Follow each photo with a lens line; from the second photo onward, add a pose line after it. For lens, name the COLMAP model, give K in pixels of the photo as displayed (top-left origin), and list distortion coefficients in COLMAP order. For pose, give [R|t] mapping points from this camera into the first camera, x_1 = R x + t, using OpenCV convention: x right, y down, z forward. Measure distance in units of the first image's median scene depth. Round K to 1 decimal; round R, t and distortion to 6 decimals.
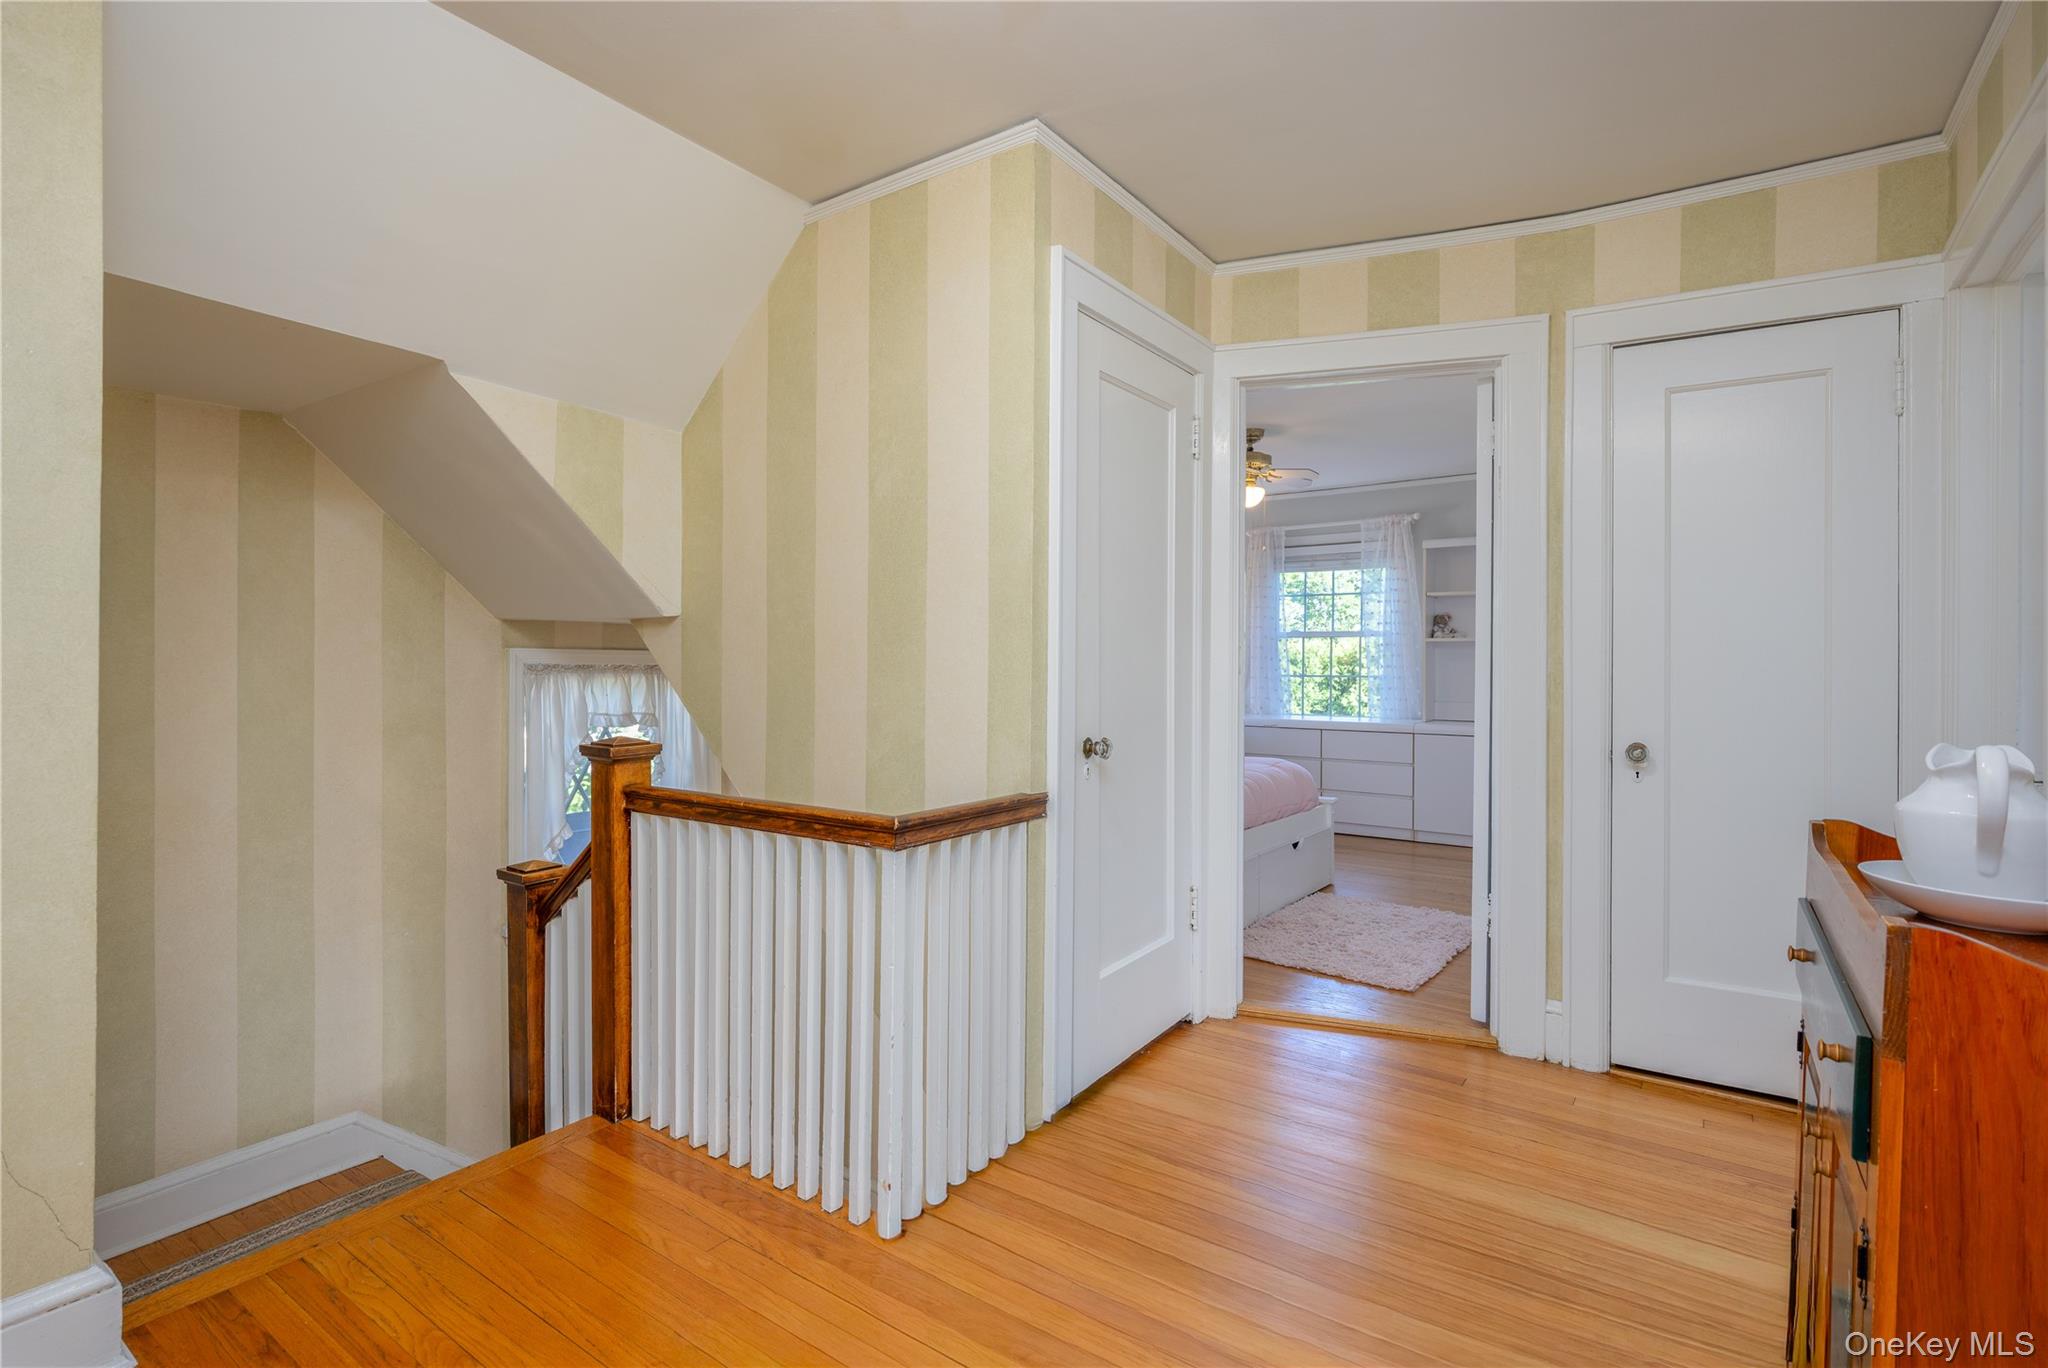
lens RADIAL K [[965.4, 0, 1022.2], [0, 965.4, 678.4], [0, 0, 1]] dist [0.000584, 0.000377]
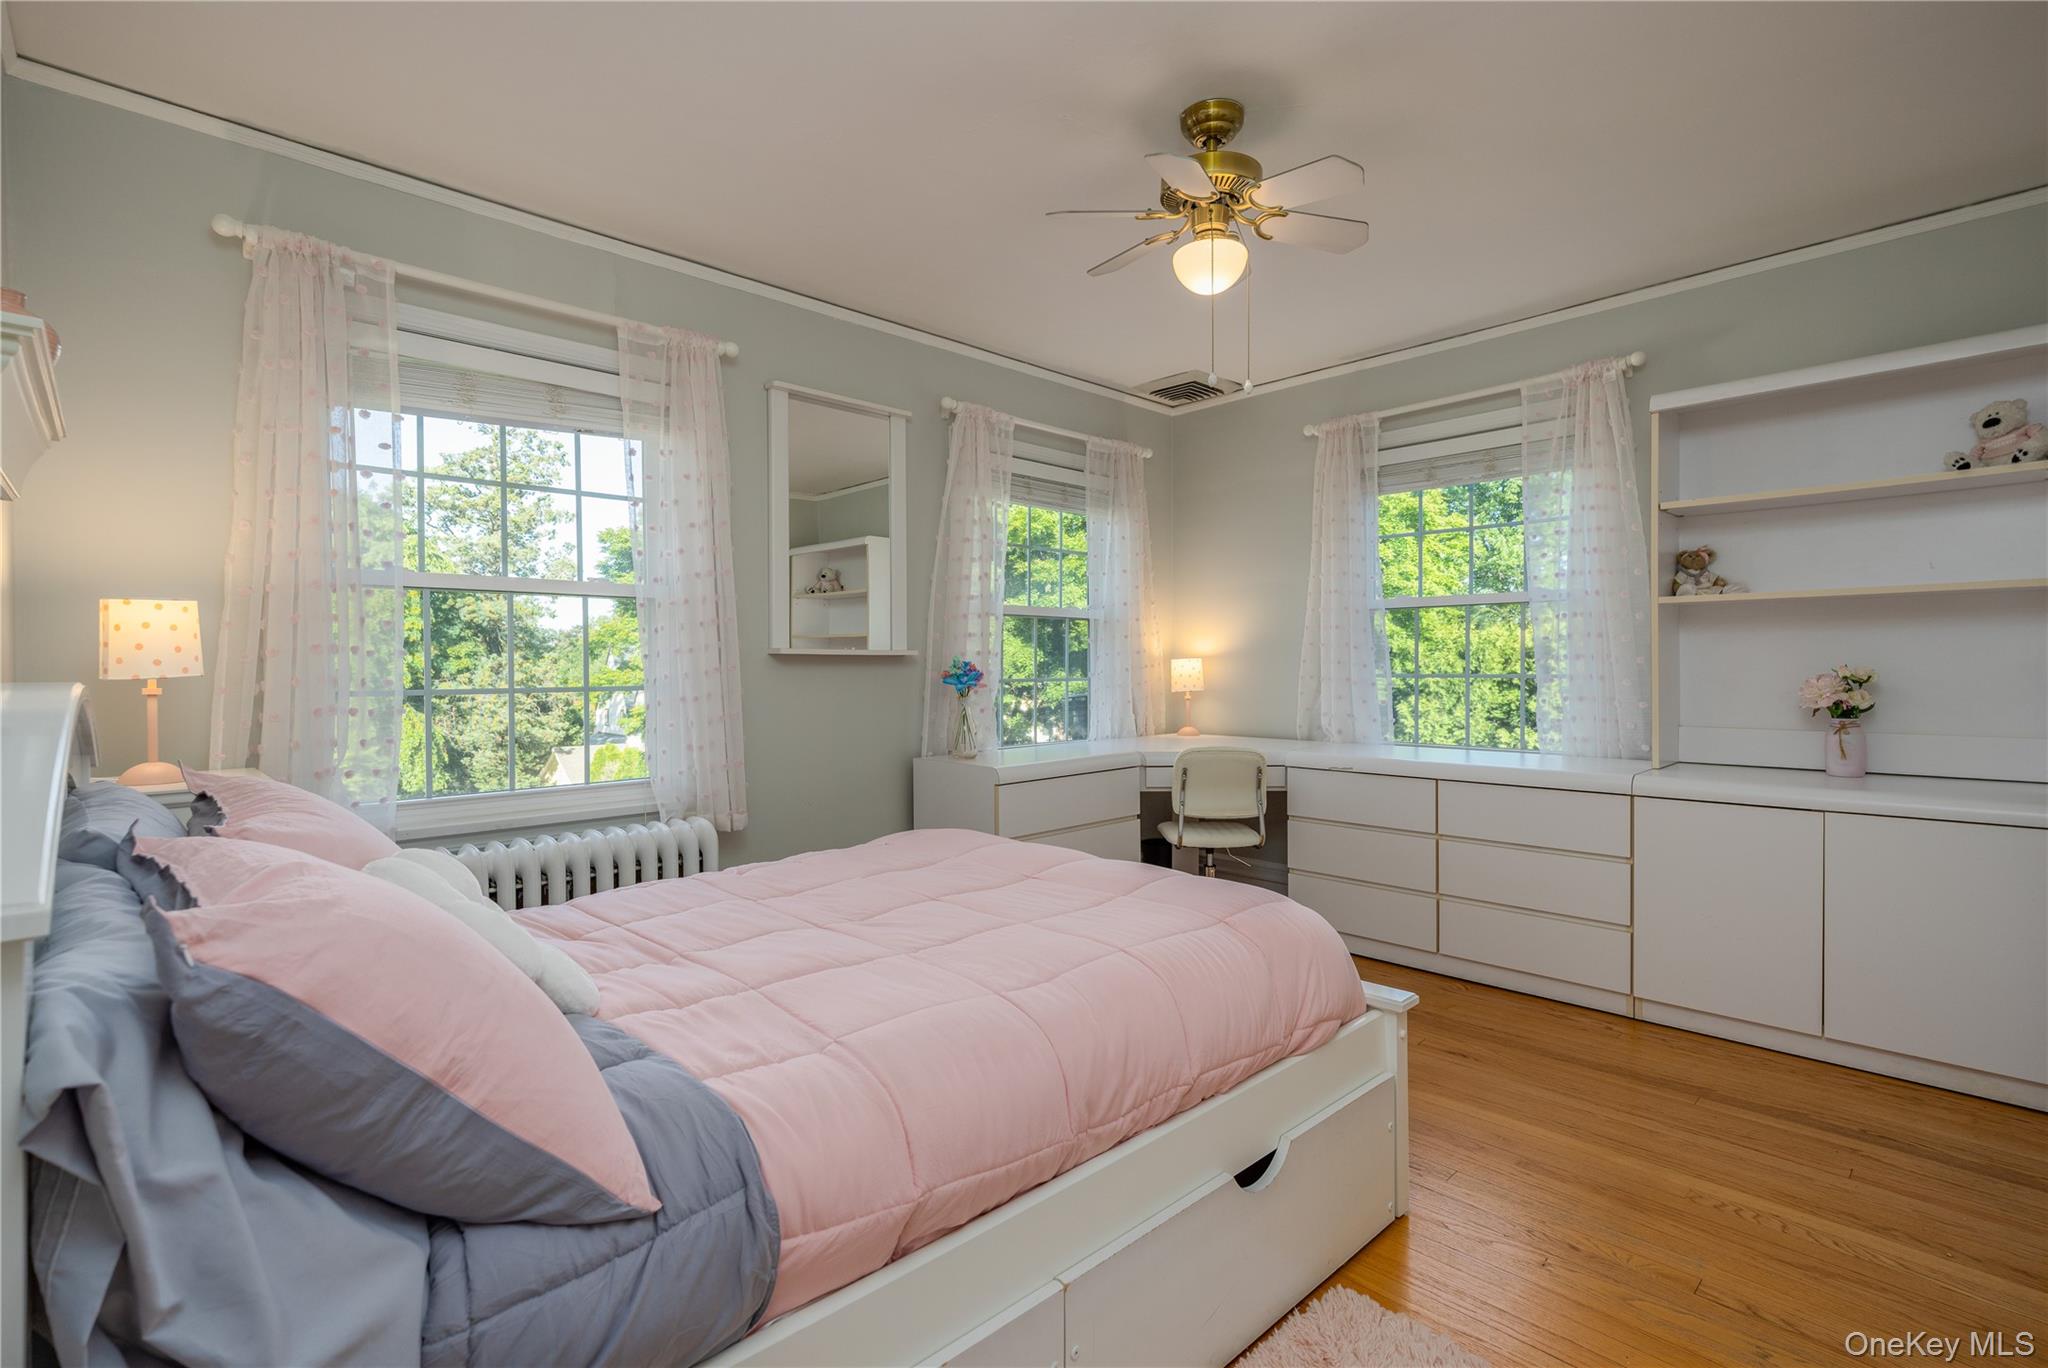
lens RADIAL K [[911.8, 0, 1028.9], [0, 911.8, 684.1], [0, 0, 1]] dist [-0.003018, -0.000057]
pose [[0.979701, -0.010287, -0.200199, 0.188191], [0.011473, 0.999923, 0.004766, -0.002863], [0.200134, -0.006966, 0.979744, 0.462607]]
